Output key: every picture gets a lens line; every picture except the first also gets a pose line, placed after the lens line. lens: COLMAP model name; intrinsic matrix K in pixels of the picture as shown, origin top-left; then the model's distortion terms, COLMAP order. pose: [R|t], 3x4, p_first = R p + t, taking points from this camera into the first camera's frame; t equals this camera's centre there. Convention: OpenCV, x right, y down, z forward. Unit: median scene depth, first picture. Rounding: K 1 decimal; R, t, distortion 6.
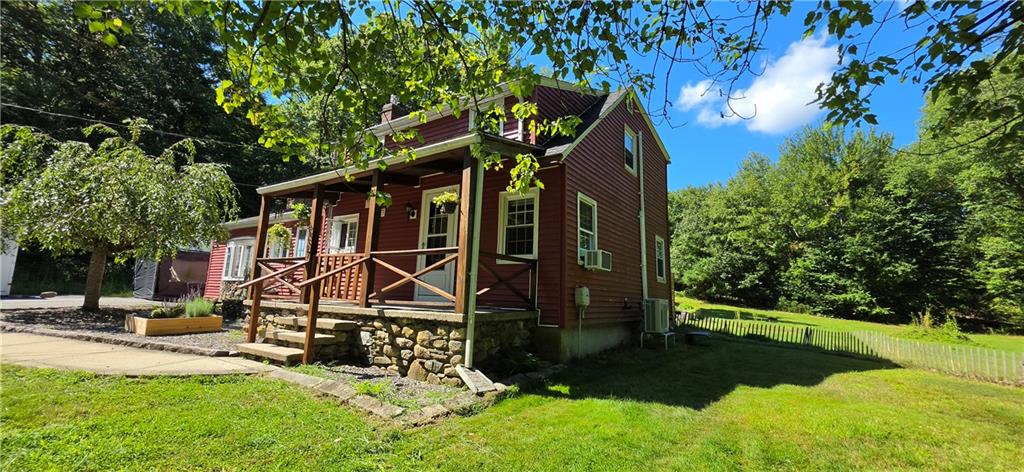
lens RADIAL K [[409.7, 0, 511.3], [0, 409.7, 234.3], [0, 0, 1]] dist [-0.000575, -0.001256]
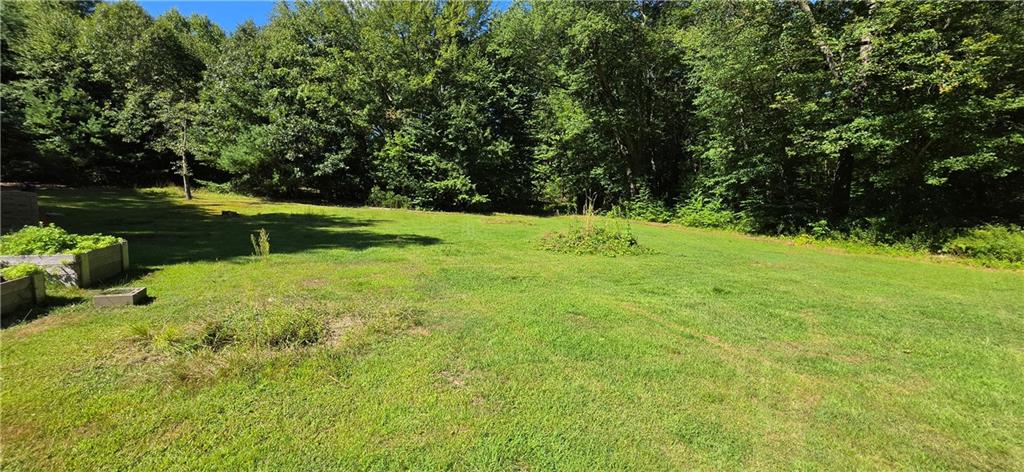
lens RADIAL K [[409.7, 0, 516.3], [0, 409.7, 231.7], [0, 0, 1]] dist [-0.000575, -0.001256]
pose [[0.610133, -0.123906, 0.782551, 0.268452], [-0.079682, 0.973092, 0.216201, 0.061007], [-0.788282, -0.194266, 0.583842, 0.413198]]
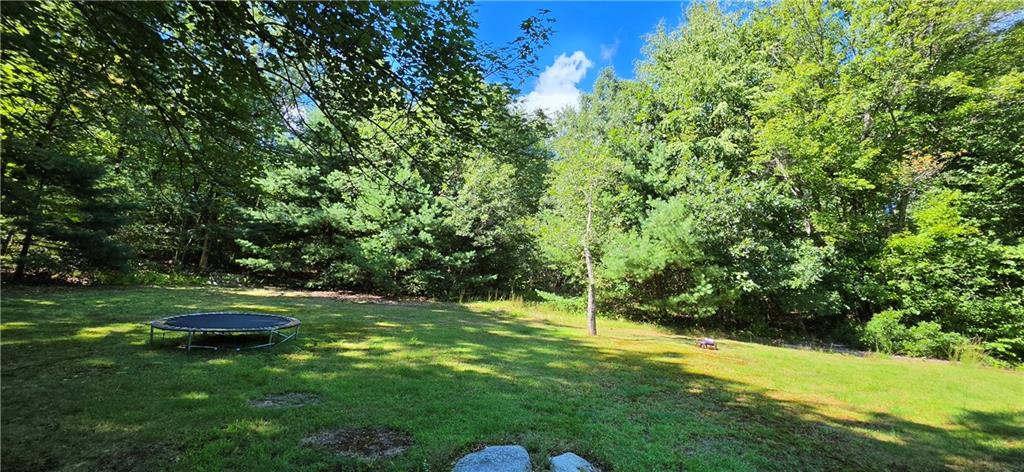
lens RADIAL K [[409.7, 0, 510.2], [0, 409.7, 236.0], [0, 0, 1]] dist [-0.000575, -0.001256]
pose [[0.872319, 0.035448, 0.487650, 0.240342], [-0.044430, 0.998989, 0.006860, 0.111153], [-0.486914, -0.027651, 0.873012, 0.935184]]
